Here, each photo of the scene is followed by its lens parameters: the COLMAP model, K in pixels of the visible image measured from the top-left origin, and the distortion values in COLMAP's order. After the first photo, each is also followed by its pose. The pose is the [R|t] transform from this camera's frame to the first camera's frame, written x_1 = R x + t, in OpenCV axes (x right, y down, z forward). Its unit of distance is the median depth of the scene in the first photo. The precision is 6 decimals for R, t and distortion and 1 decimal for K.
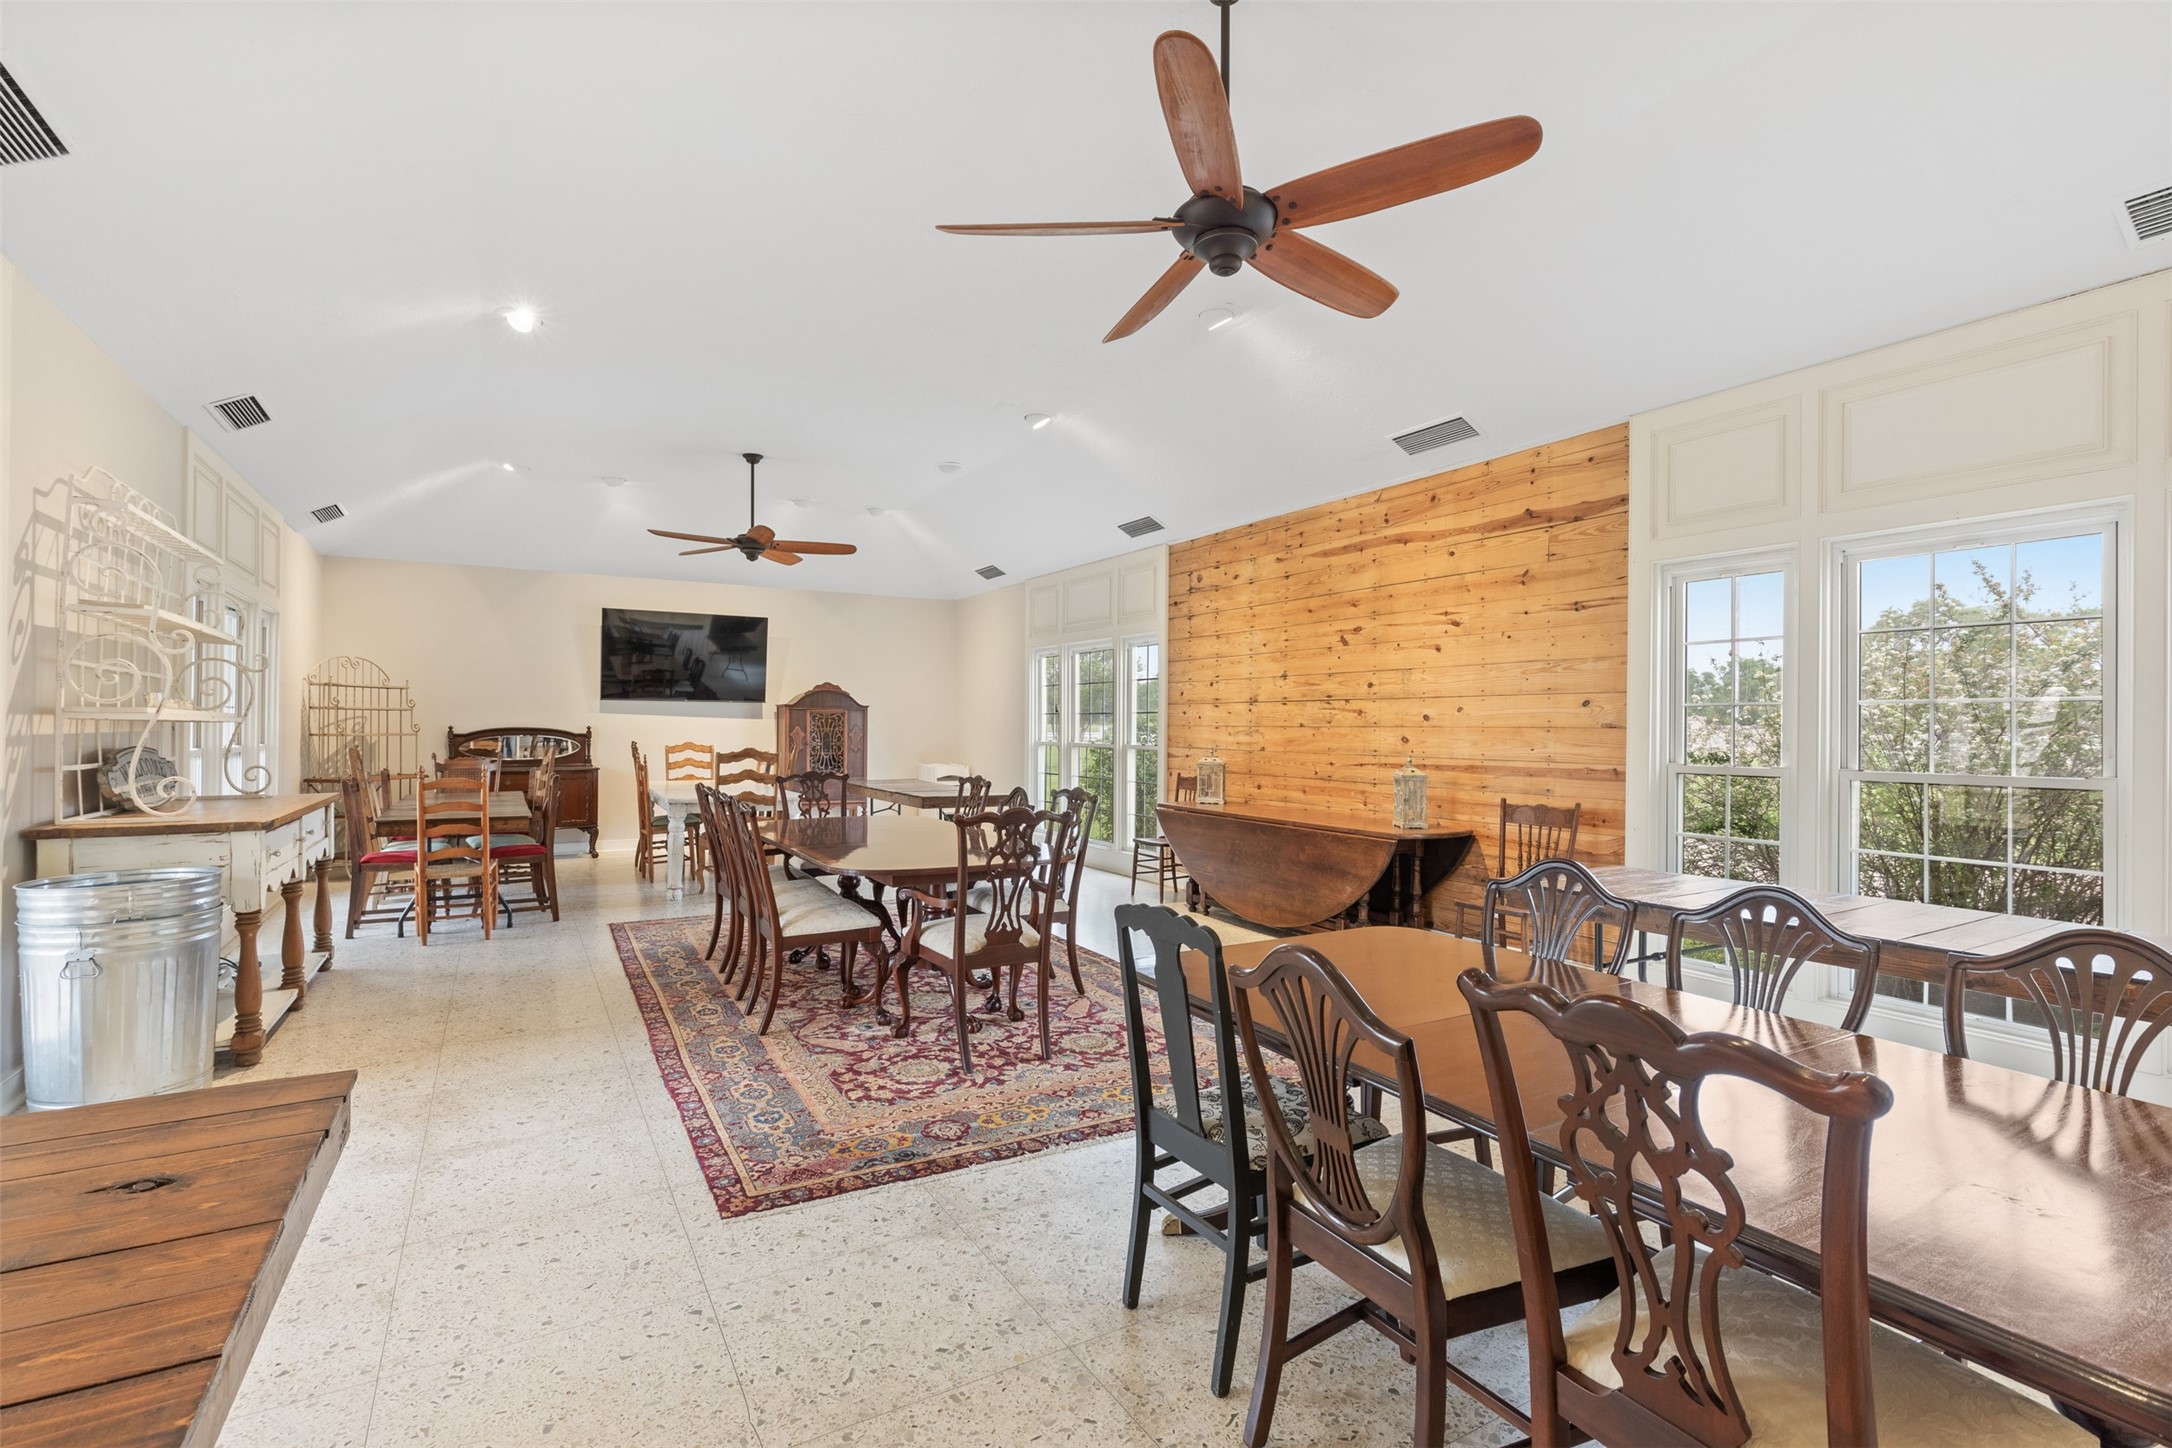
lens RADIAL K [[1000.3, 0, 1075.2], [0, 1000.3, 708.0], [0, 0, 1]] dist [-0.000243, -0.000542]
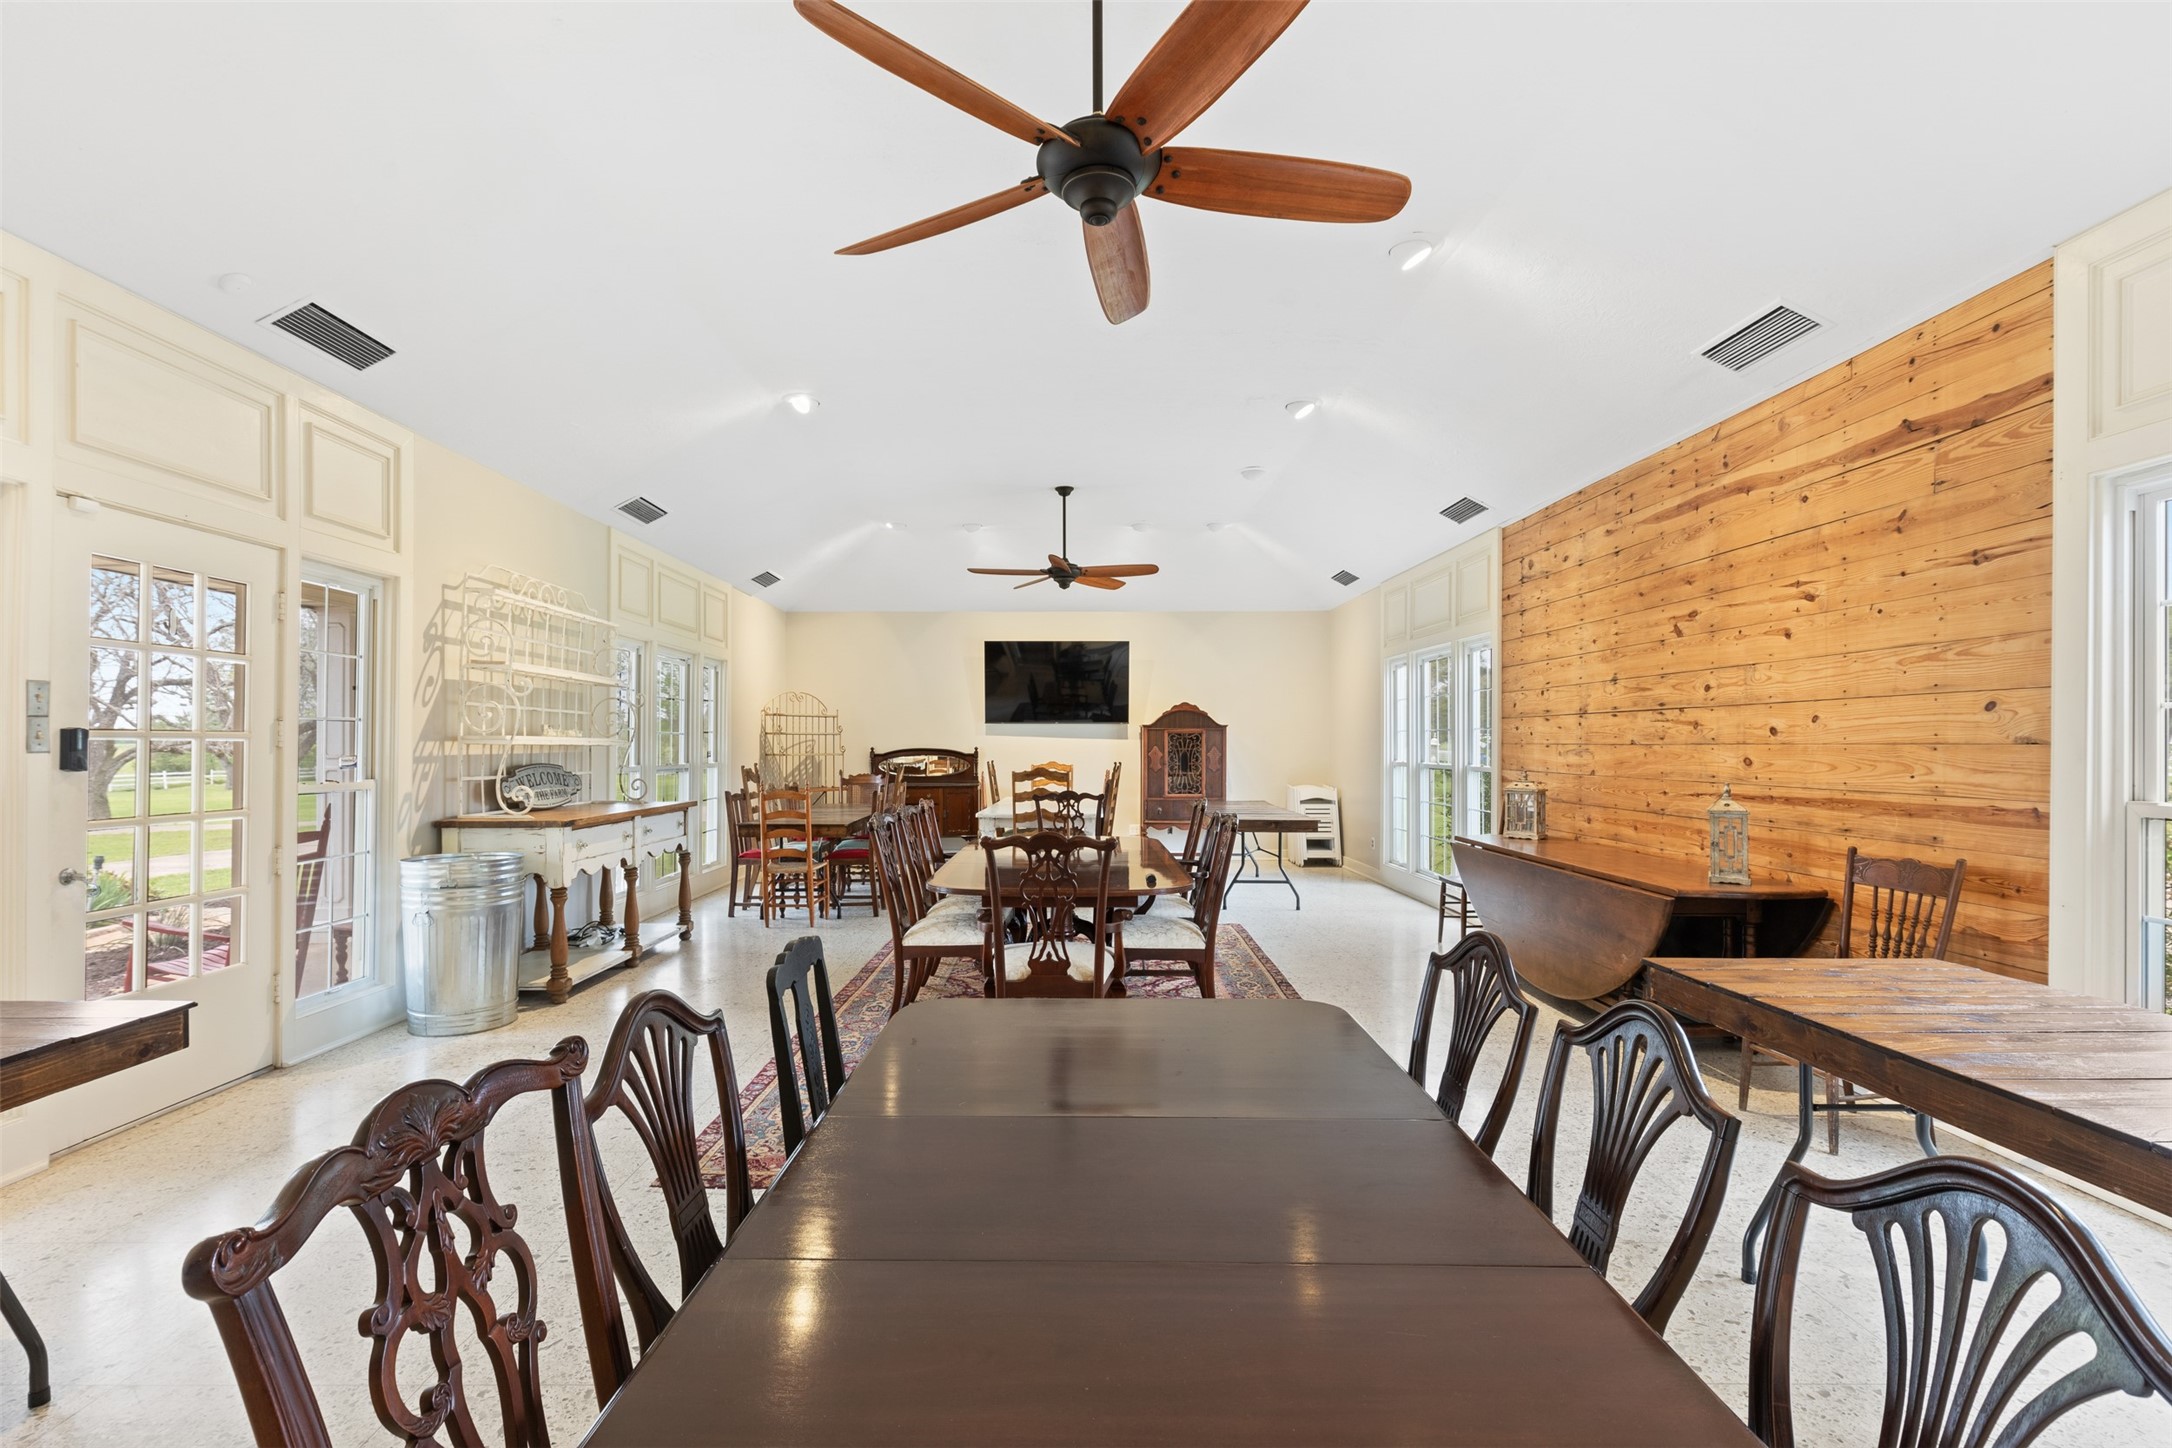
lens RADIAL K [[1020.7, 0, 1086.0], [0, 1020.7, 724.0], [0, 0, 1]] dist [0.001012, 0.000114]
pose [[0.861007, -0.015567, -0.508355, 0.294394], [0.013850, 0.999878, -0.007161, 0.003013], [0.508405, -0.000875, 0.861118, 0.114869]]
